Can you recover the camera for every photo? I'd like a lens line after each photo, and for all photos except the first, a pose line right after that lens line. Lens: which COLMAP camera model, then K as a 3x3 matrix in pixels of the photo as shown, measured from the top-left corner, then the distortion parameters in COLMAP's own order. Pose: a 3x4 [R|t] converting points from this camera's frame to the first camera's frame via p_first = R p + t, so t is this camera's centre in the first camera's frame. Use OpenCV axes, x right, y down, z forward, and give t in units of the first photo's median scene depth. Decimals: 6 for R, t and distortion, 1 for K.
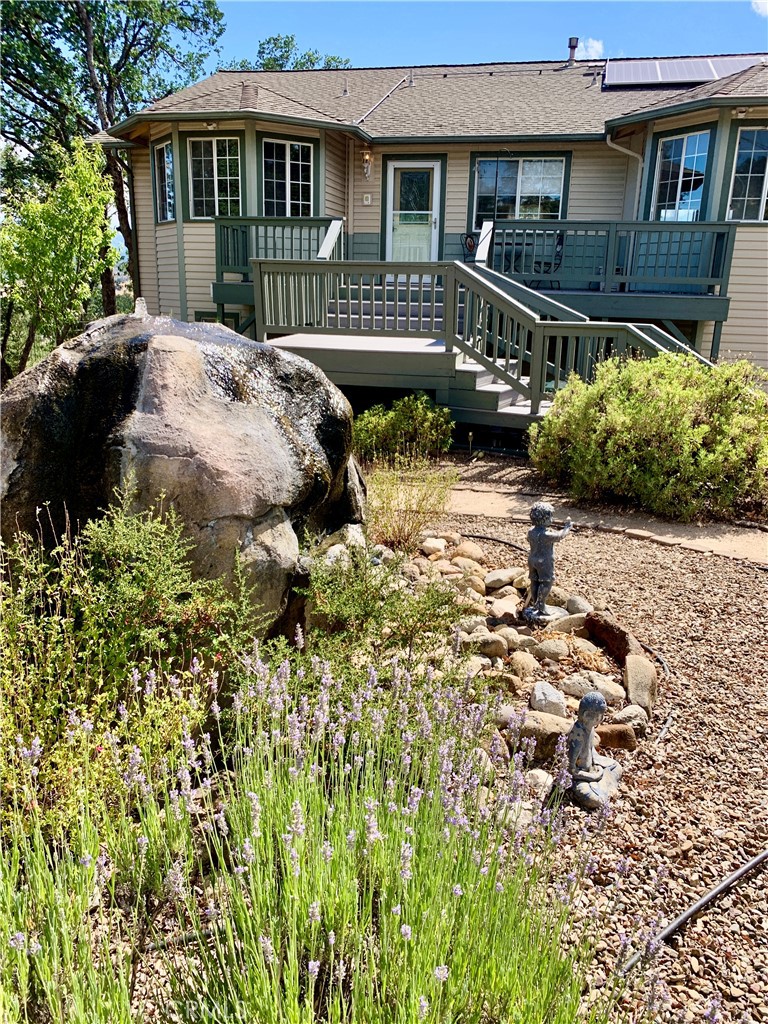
lens RADIAL K [[766.3, 0, 384.0], [0, 766.3, 512.0], [0, 0, 1]] dist [0.032455, -0.031332]
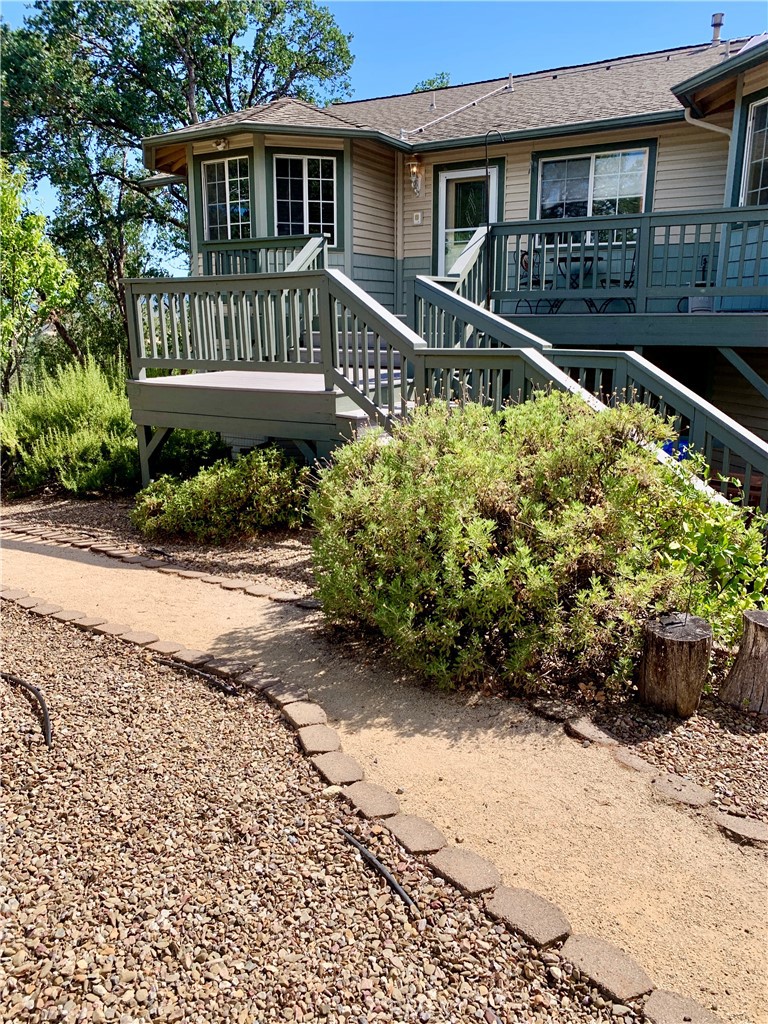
lens RADIAL K [[766.3, 0, 384.0], [0, 766.3, 512.0], [0, 0, 1]] dist [0.032455, -0.031332]
pose [[0.956582, 0.045874, -0.287831, 0.230011], [-0.061328, 0.997107, -0.044903, -0.040828], [0.284939, 0.060606, 0.956628, 0.205297]]
